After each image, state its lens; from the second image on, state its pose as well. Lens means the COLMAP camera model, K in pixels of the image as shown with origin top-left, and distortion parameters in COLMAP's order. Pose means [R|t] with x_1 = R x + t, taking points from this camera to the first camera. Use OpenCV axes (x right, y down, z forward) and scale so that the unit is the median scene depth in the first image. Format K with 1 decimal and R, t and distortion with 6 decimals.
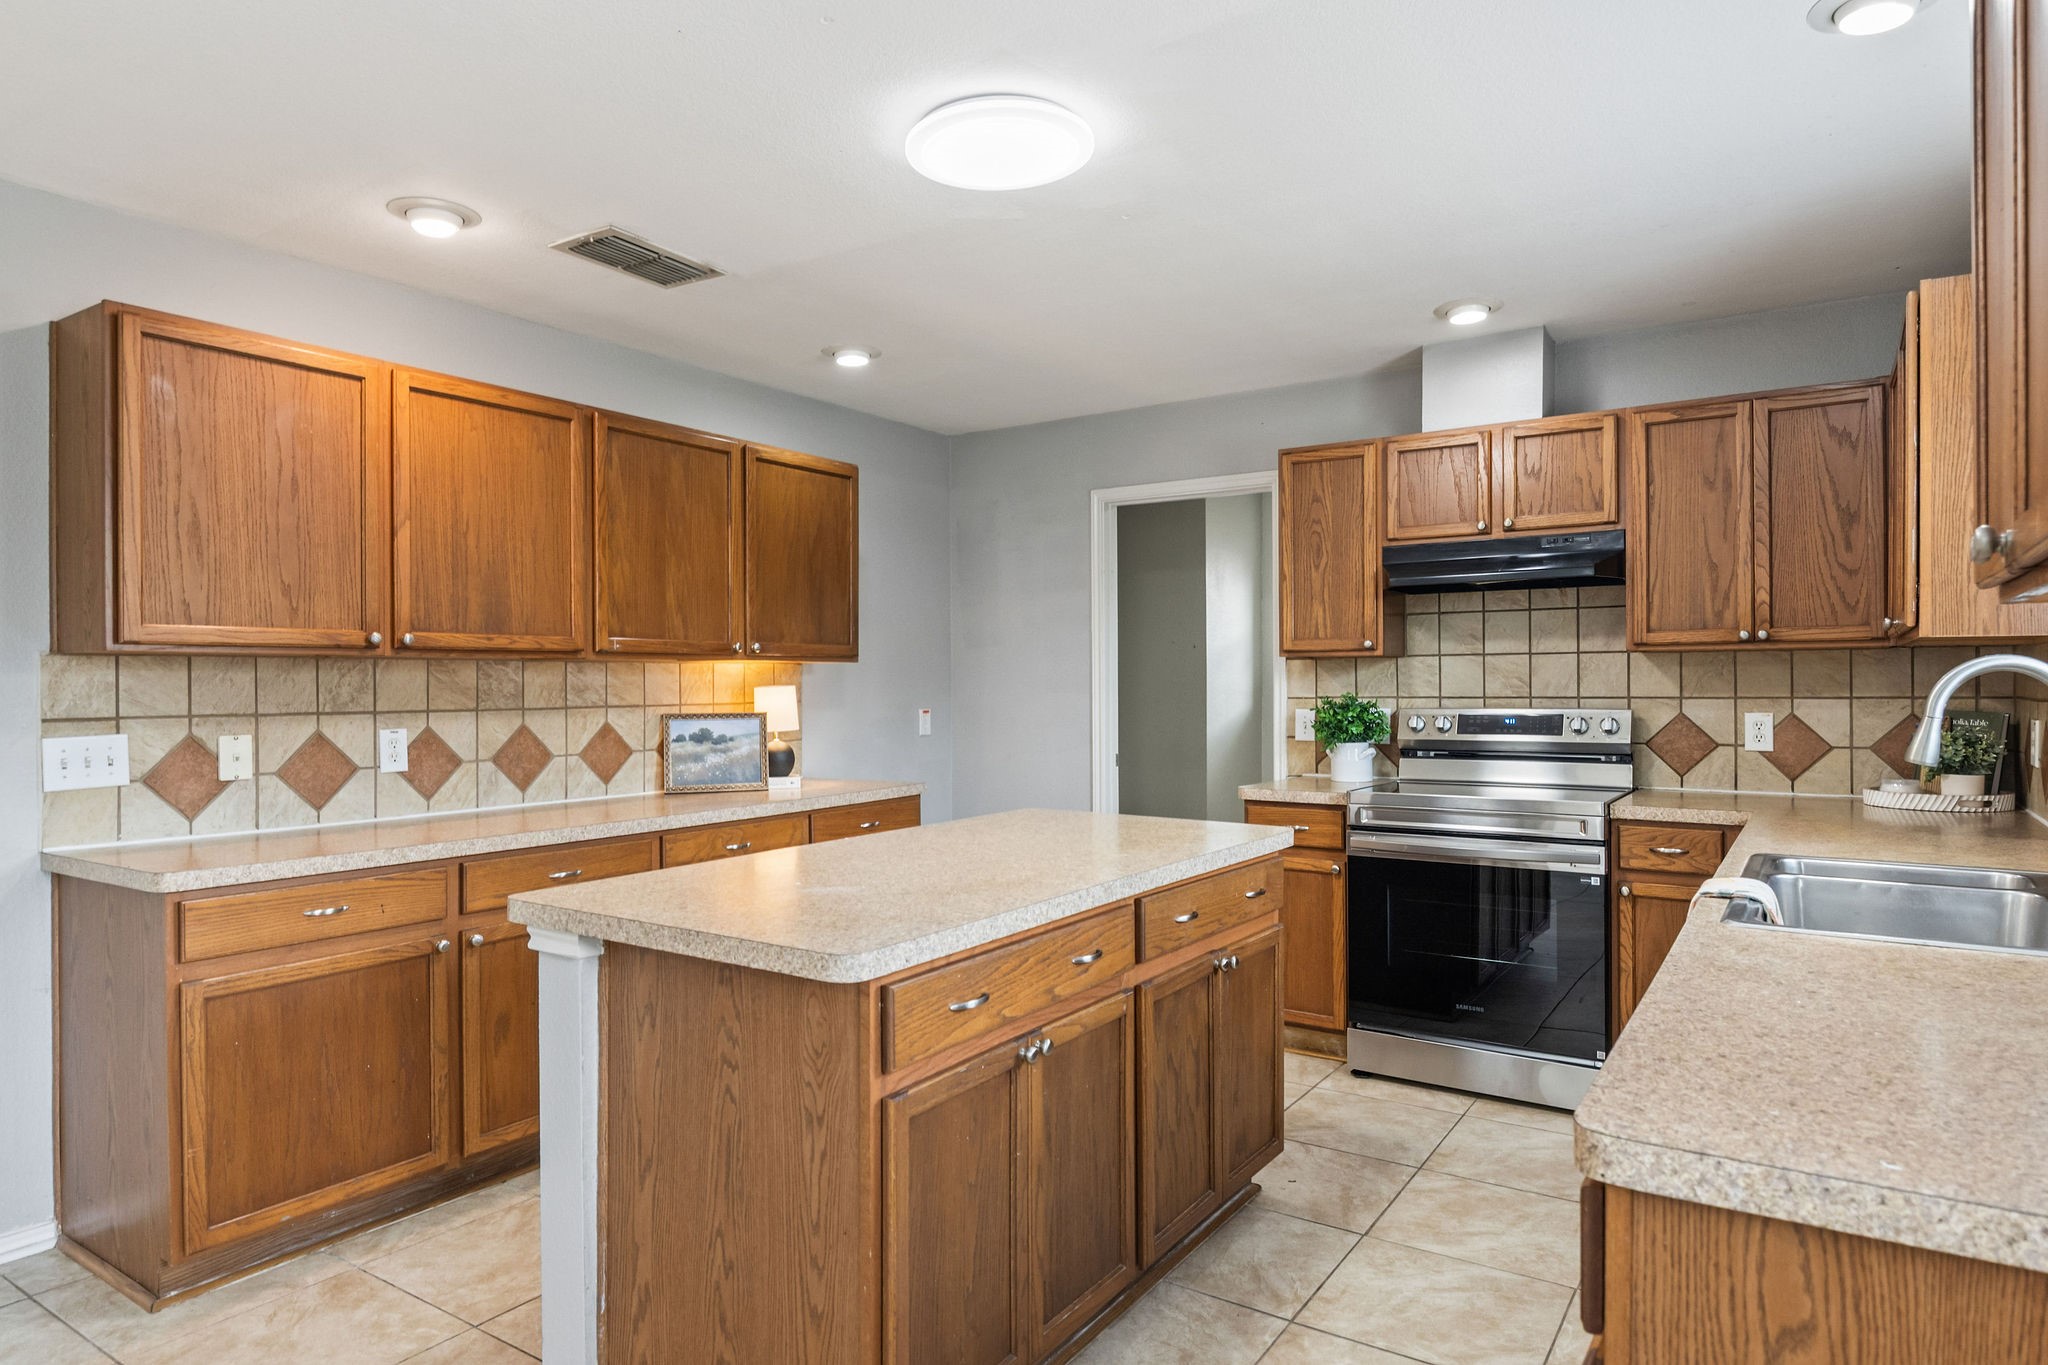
lens RADIAL K [[1192.3, 0, 1024.0], [0, 1192.3, 682.5], [0, 0, 1]] dist [0.000711, 0.000461]
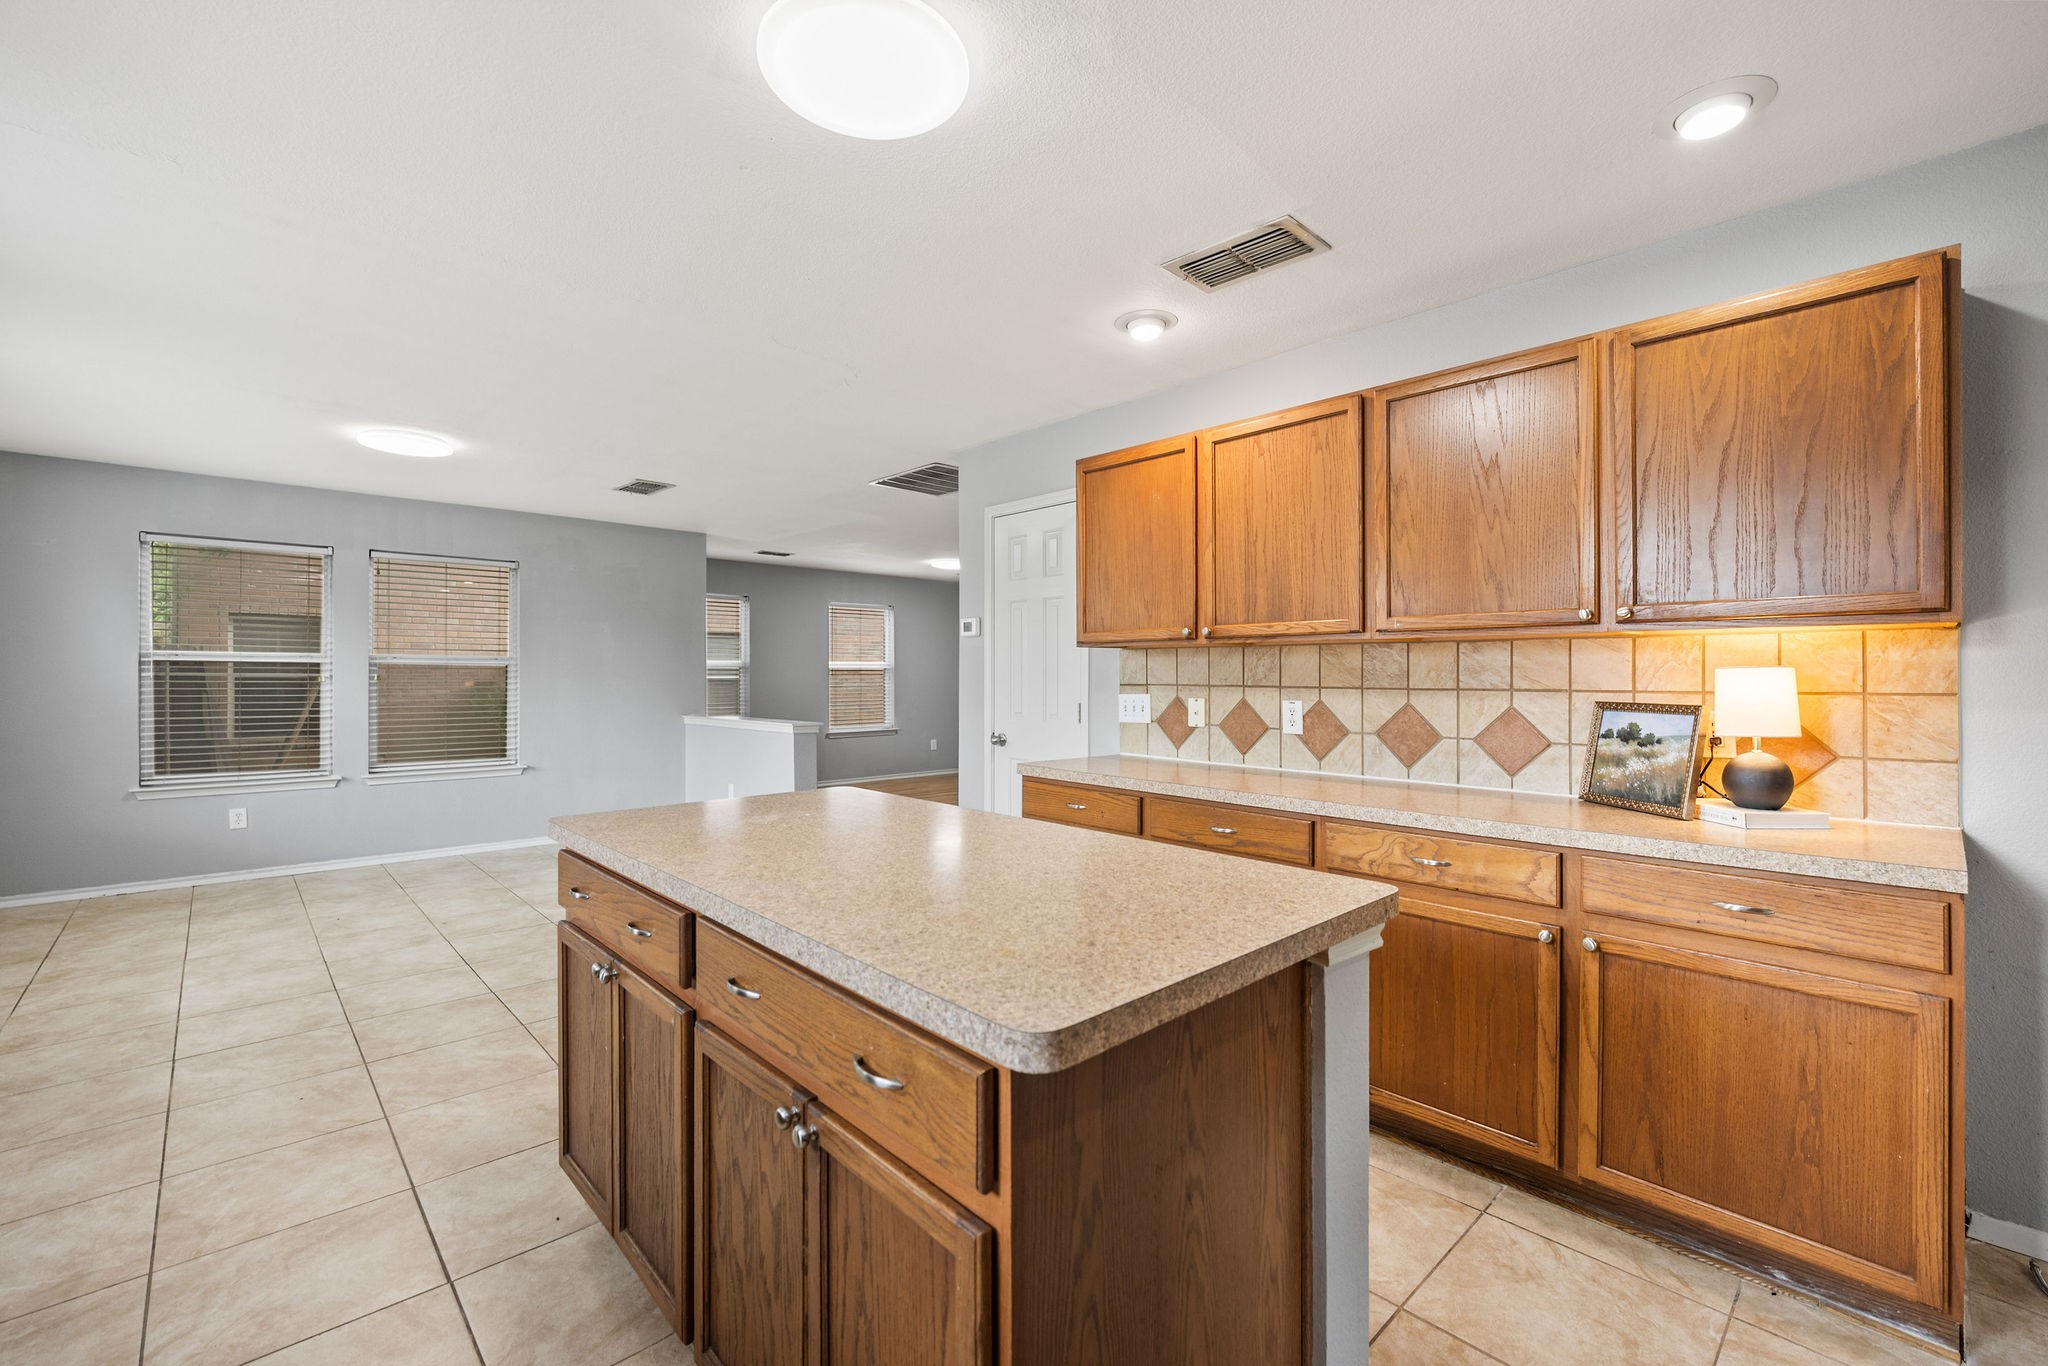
lens RADIAL K [[883.0, 0, 1021.0], [0, 883.0, 670.6], [0, 0, 1]] dist [0.002821, -0.000190]
pose [[-0.246463, 0.000304, -0.969152, 0.453046], [-0.002585, 0.999996, 0.000971, 0.007058], [0.969149, 0.002745, -0.246461, 0.943218]]
